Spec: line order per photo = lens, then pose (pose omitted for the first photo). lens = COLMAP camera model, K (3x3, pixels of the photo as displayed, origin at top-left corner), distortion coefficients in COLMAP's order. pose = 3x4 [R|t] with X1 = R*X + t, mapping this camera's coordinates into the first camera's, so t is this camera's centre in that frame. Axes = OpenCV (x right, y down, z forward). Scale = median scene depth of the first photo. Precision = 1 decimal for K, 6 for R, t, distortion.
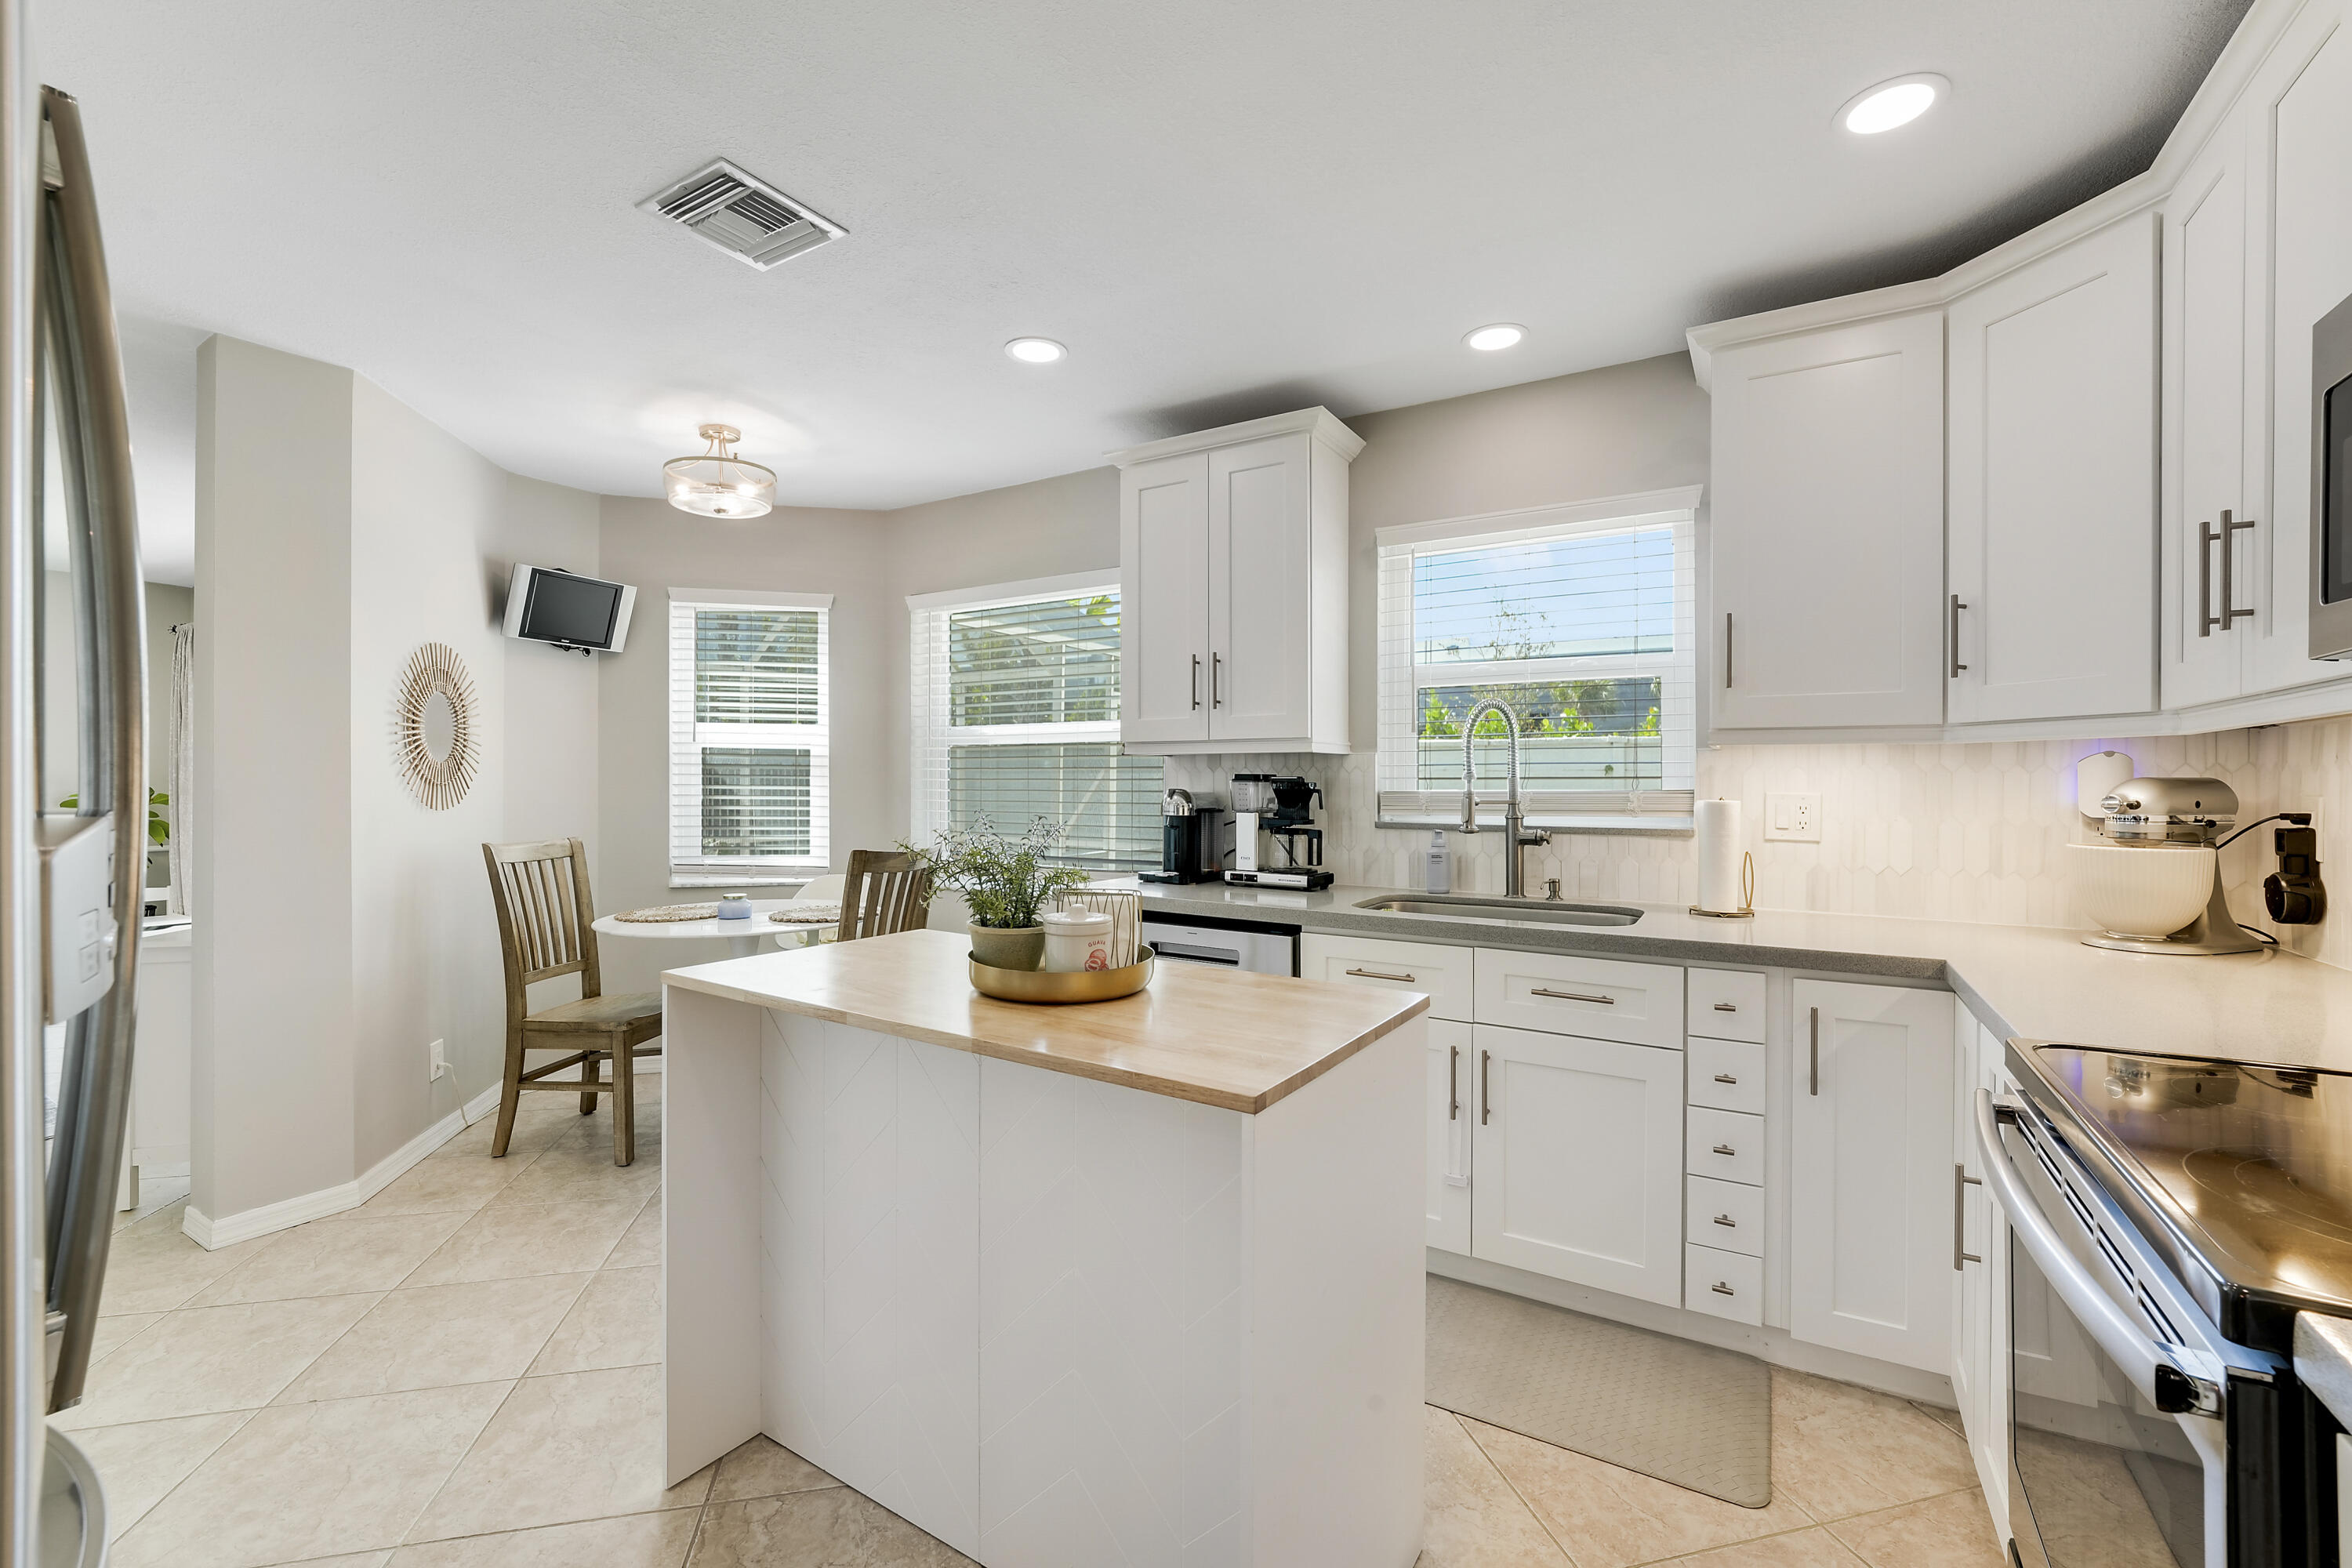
lens RADIAL K [[976.4, 0, 1176.0], [0, 976.4, 784.0], [0, 0, 1]] dist [0.000289, -0.000003]
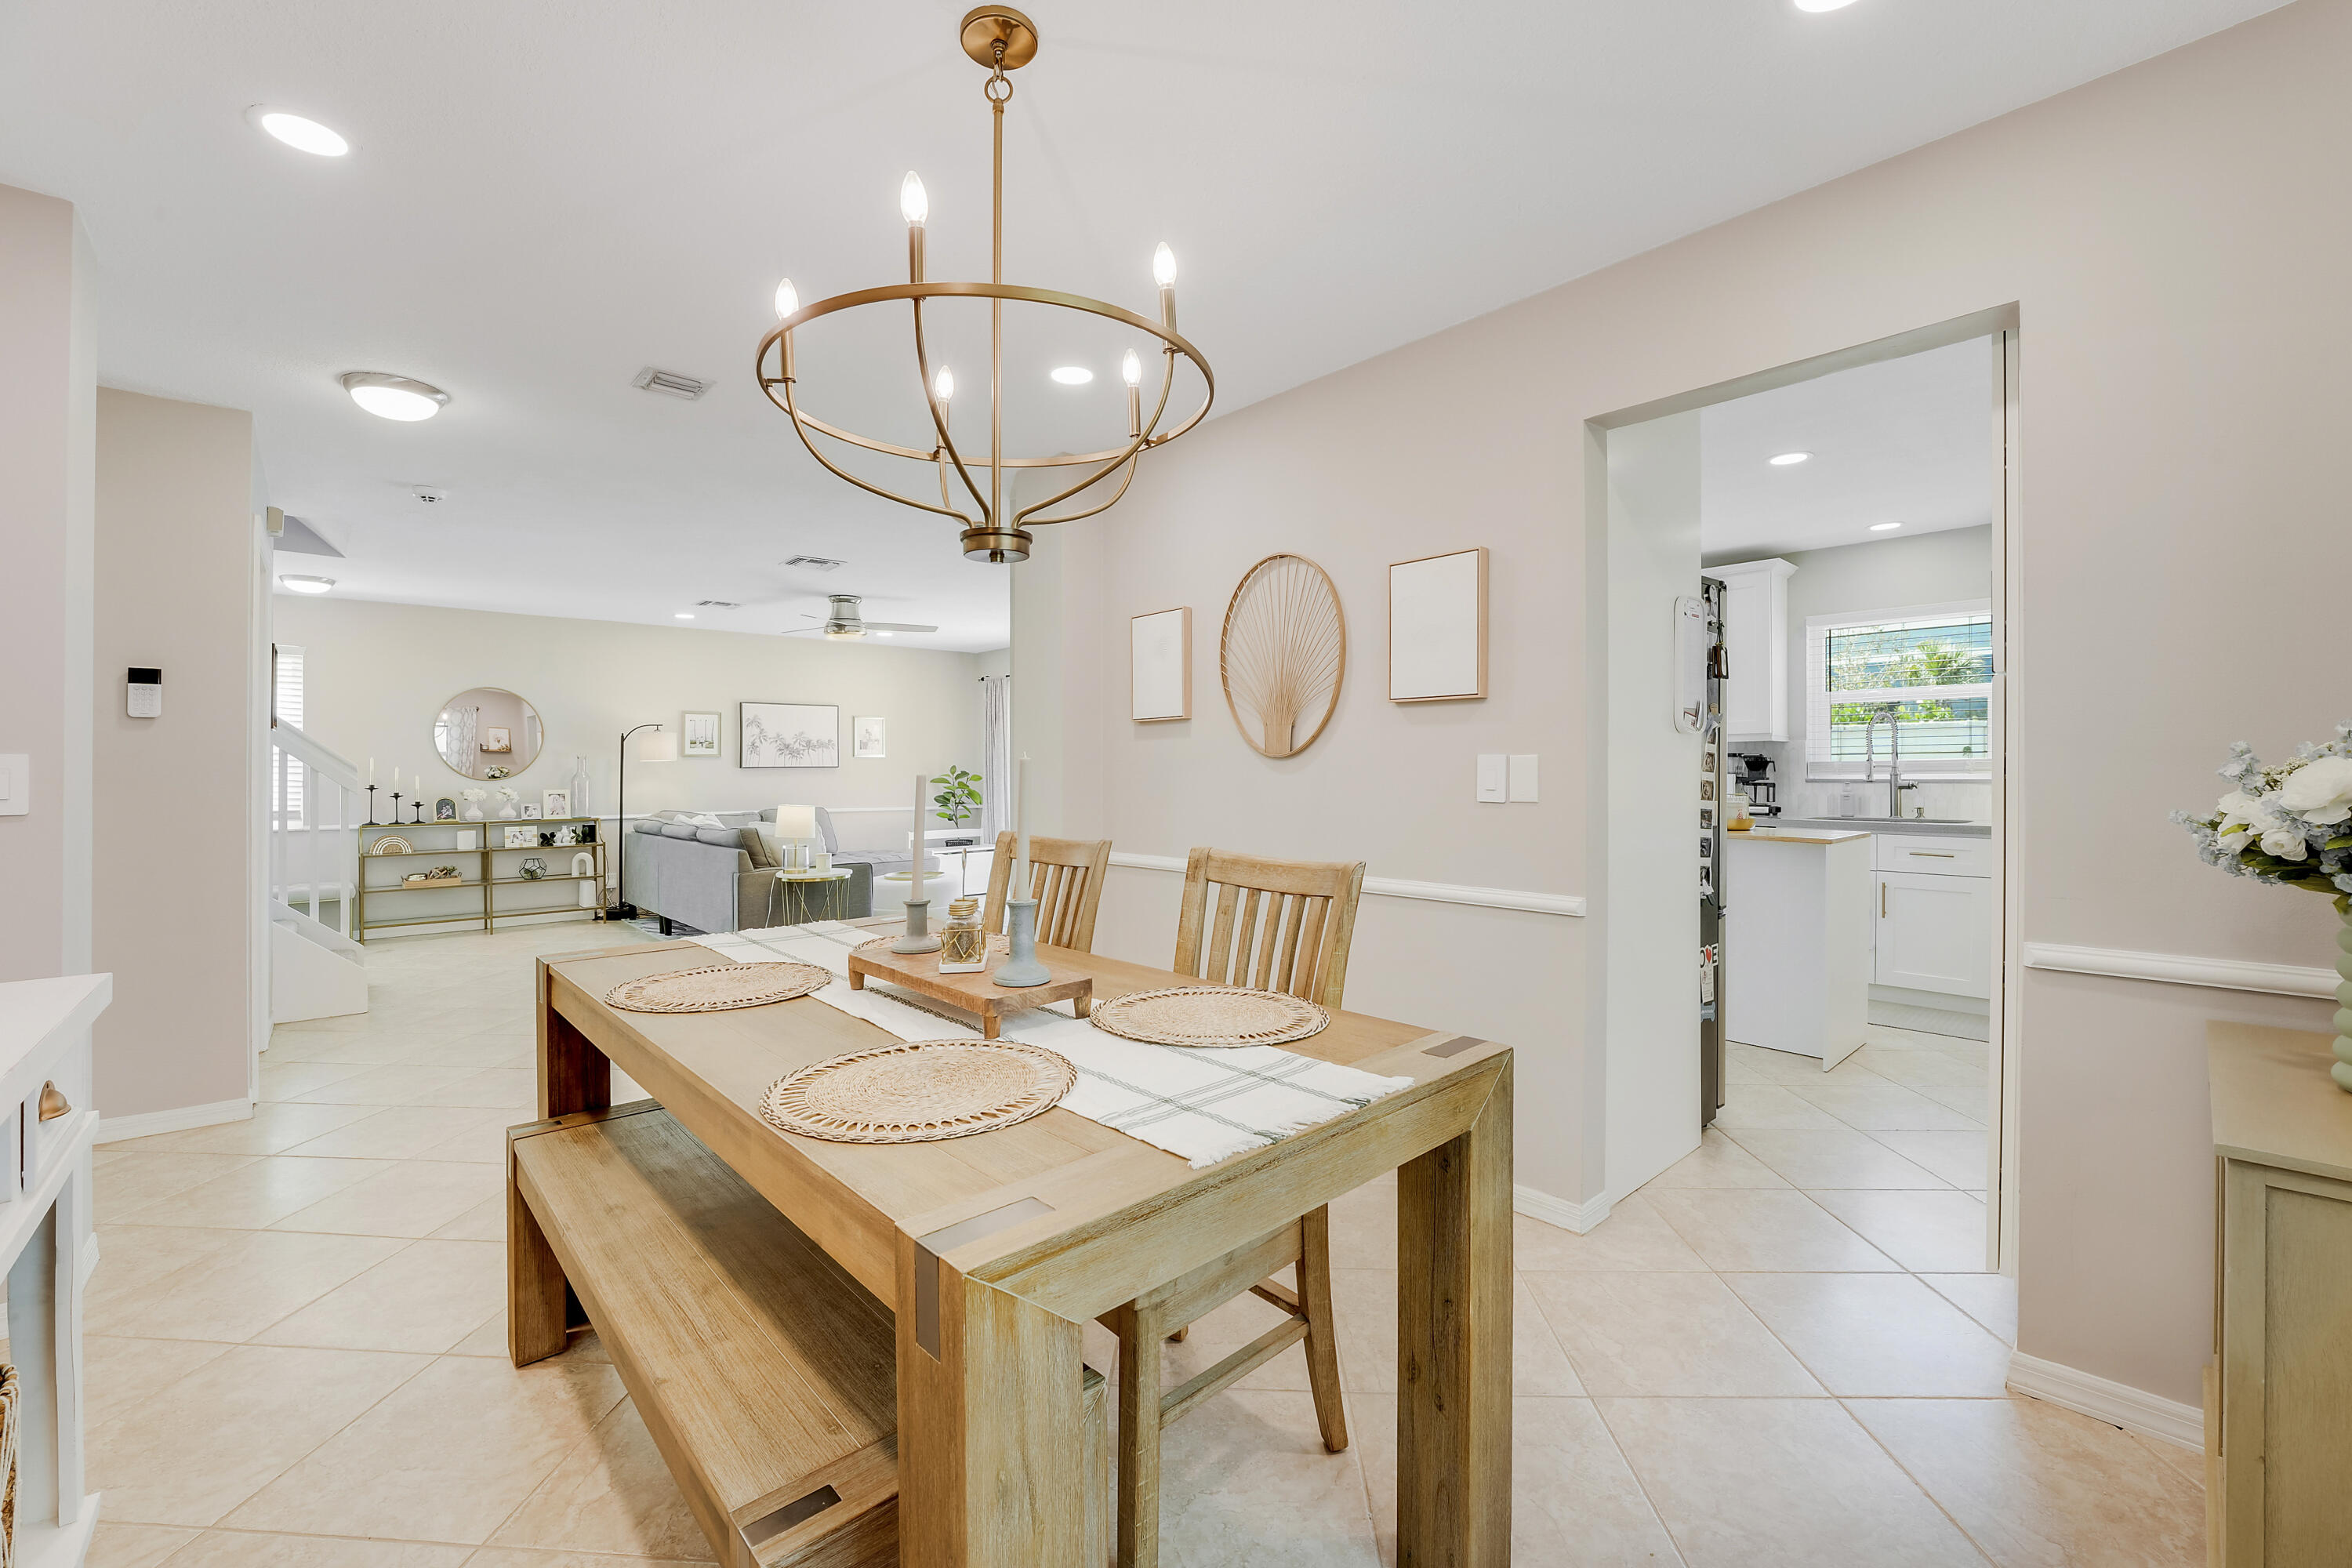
lens RADIAL K [[953.1, 0, 1235.2], [0, 953.1, 773.0], [0, 0, 1]] dist [-0.000204, -0.000033]
pose [[0.970517, -0.002182, -0.241023, -0.405912], [0.002831, 0.999993, 0.002346, 0.021347], [0.241016, -0.002959, 0.970517, -0.991095]]
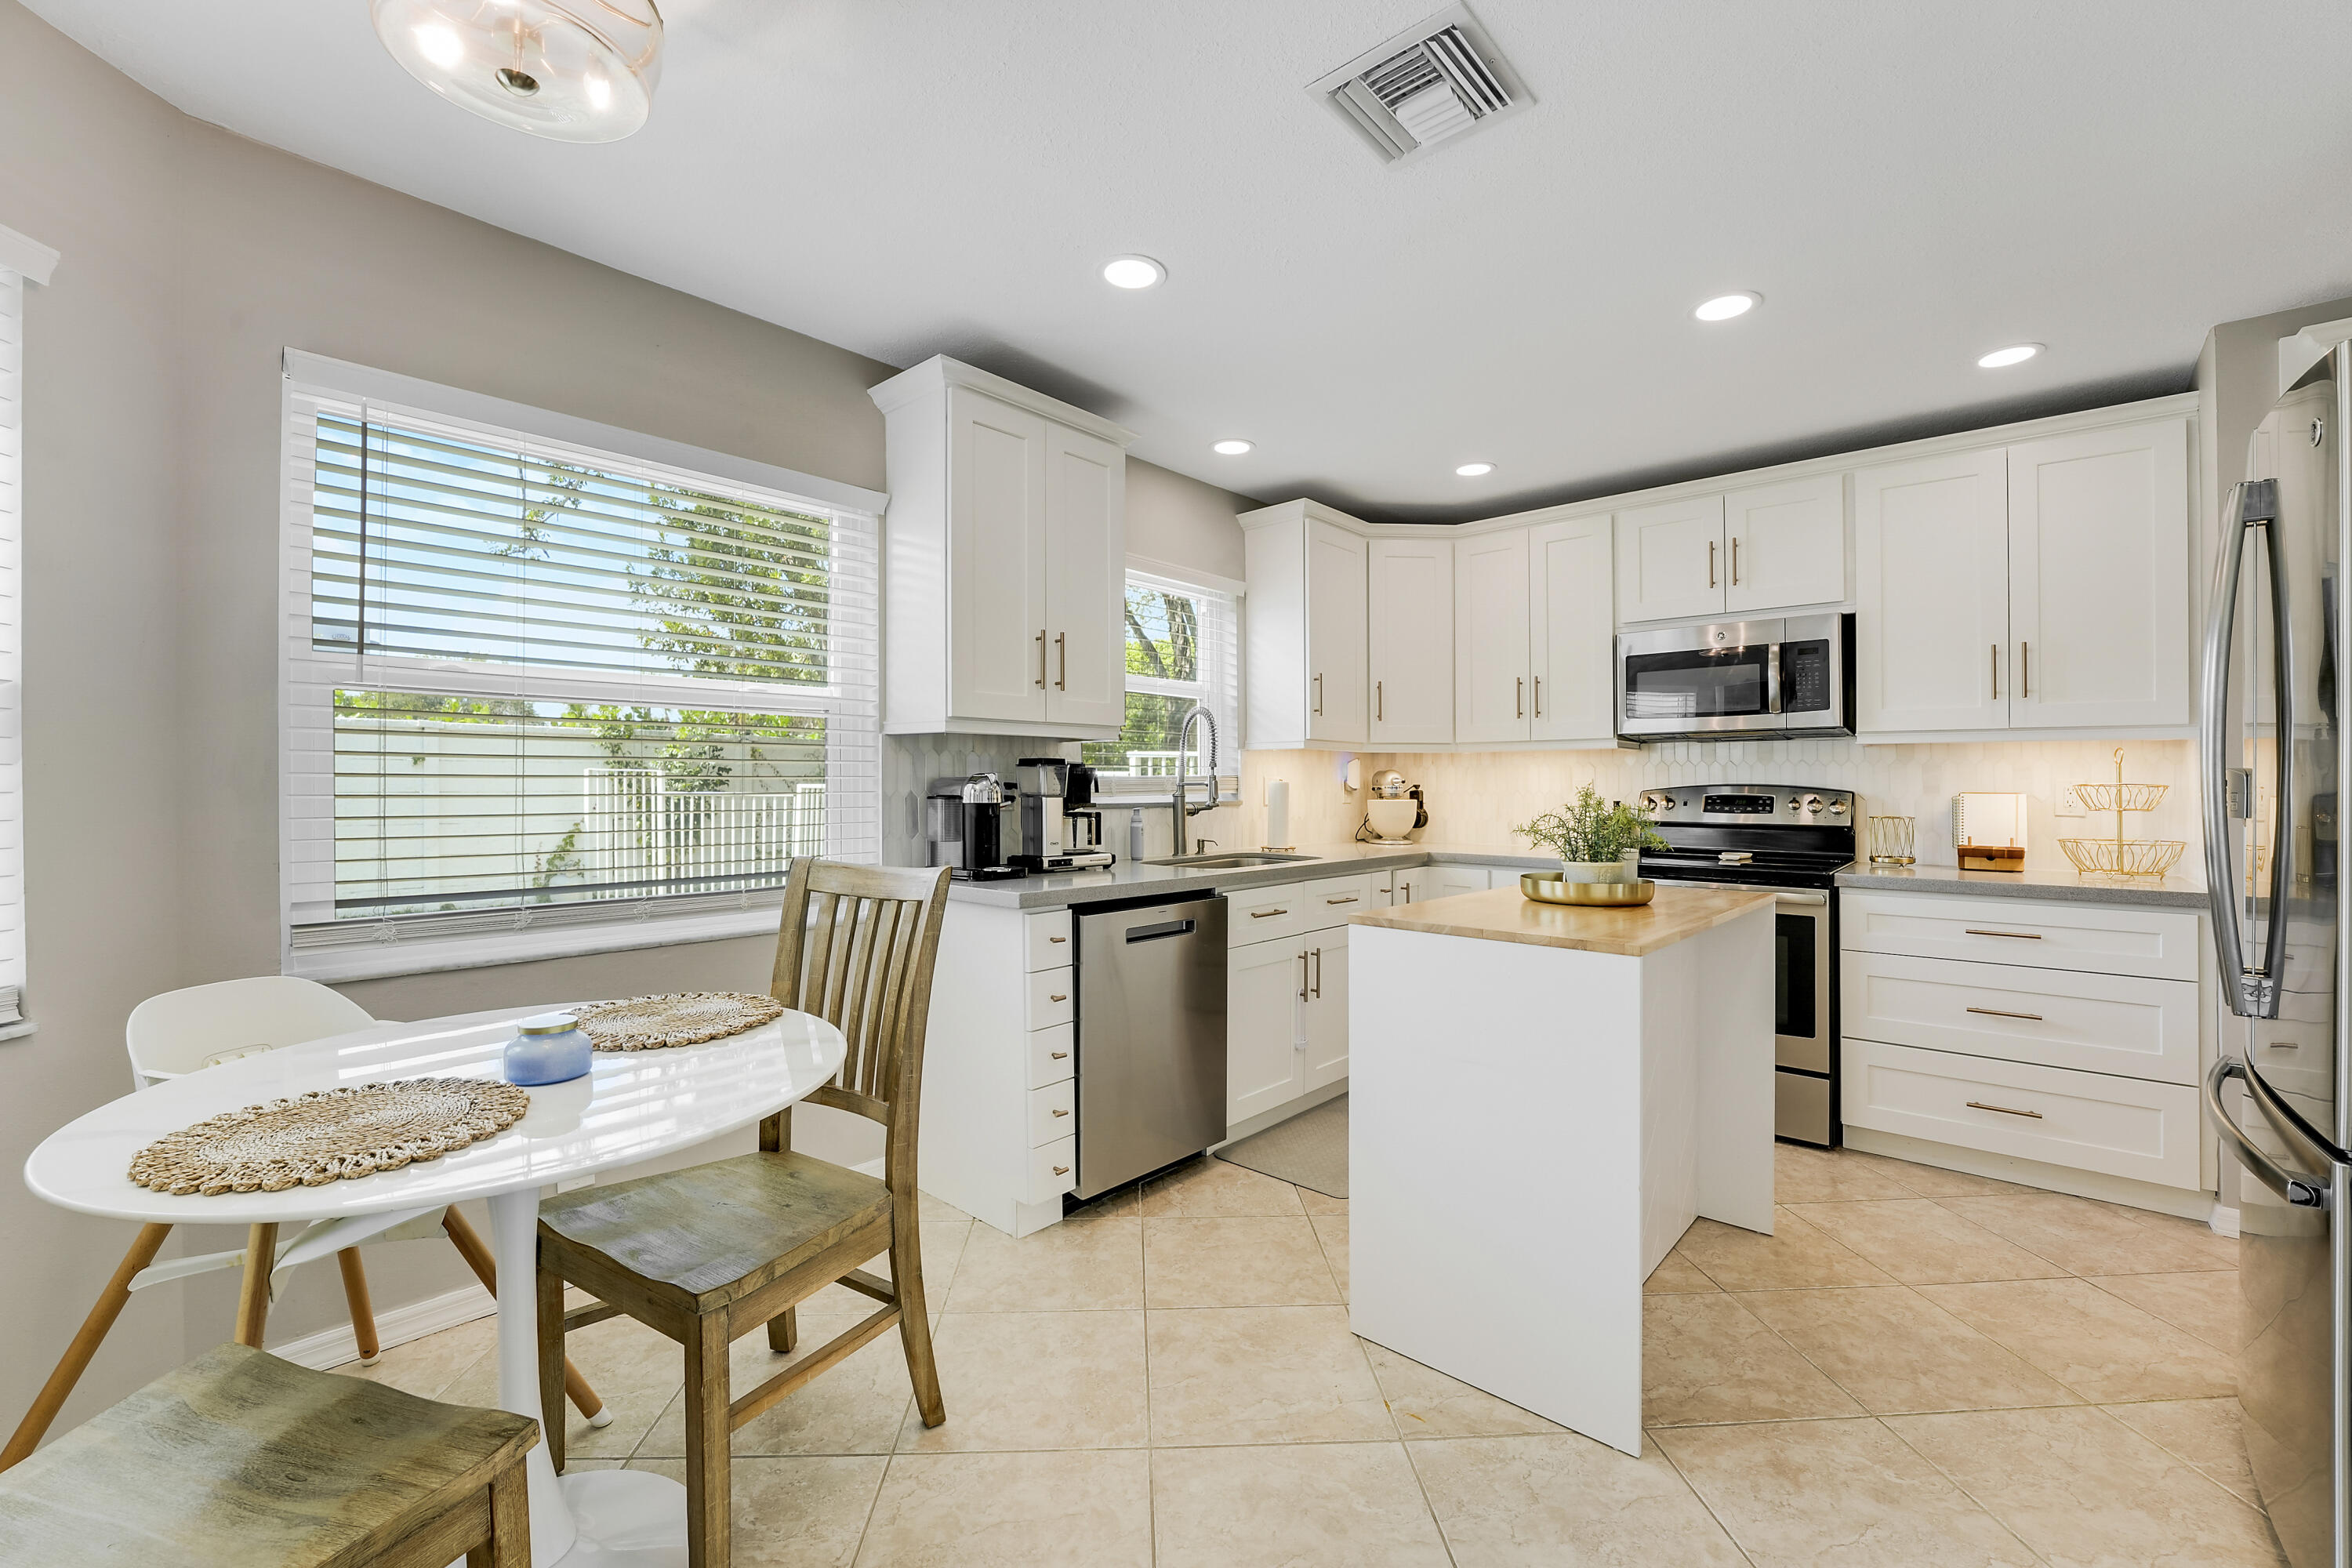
lens RADIAL K [[976.4, 0, 1176.0], [0, 976.4, 784.0], [0, 0, 1]] dist [0.000289, -0.000003]
pose [[0.173824, -0.002163, 0.984774, -0.907405], [0.004428, 0.999989, 0.001414, 0.015039], [-0.984767, 0.004115, 0.173832, 0.728190]]
